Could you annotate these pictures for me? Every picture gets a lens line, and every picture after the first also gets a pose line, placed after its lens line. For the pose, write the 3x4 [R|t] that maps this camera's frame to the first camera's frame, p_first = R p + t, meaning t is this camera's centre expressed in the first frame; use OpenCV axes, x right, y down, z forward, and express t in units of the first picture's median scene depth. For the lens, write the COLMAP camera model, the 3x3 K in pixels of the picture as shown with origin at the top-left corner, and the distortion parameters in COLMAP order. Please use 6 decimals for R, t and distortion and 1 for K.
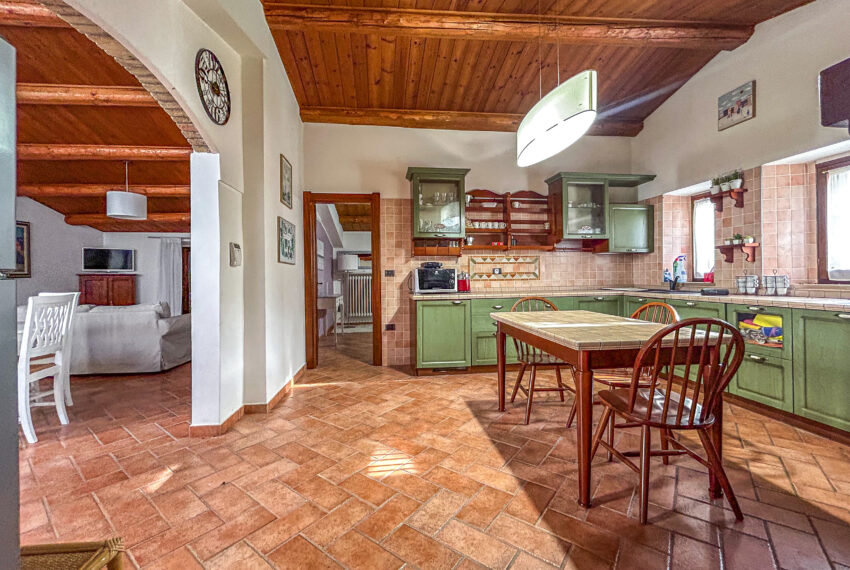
lens RADIAL K [[354.9, 0, 421.0], [0, 354.9, 274.6], [0, 0, 1]] dist [-0.000285, 0.000002]
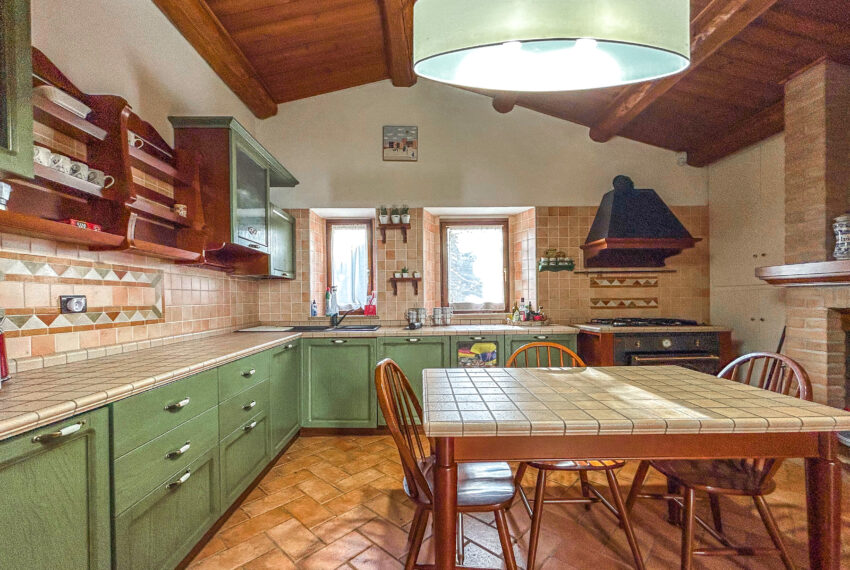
lens RADIAL K [[359.1, 0, 425.3], [0, 359.1, 302.1], [0, 0, 1]] dist [-0.000673, 0.000022]
pose [[0.099051, -0.000110, 0.995082, -0.133368], [0.006335, 0.999980, -0.000520, -0.011913], [-0.995062, 0.006355, 0.099050, 0.788004]]
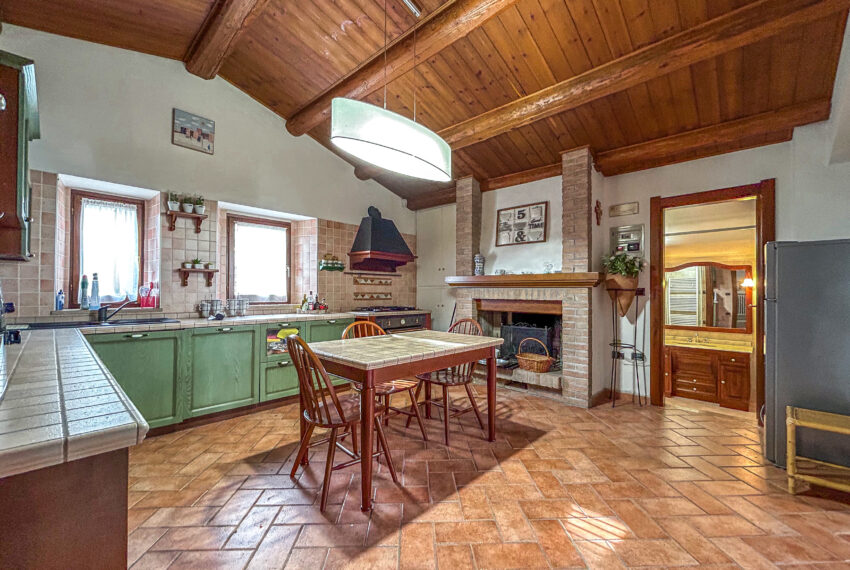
lens RADIAL K [[349.5, 0, 423.1], [0, 349.5, 289.4], [0, 0, 1]] dist [-0.001505, -0.000074]
pose [[-0.640982, 0.011752, 0.767466, -0.273466], [-0.002288, 0.999849, -0.017221, -0.009404], [-0.767553, -0.012794, -0.640858, 1.075351]]
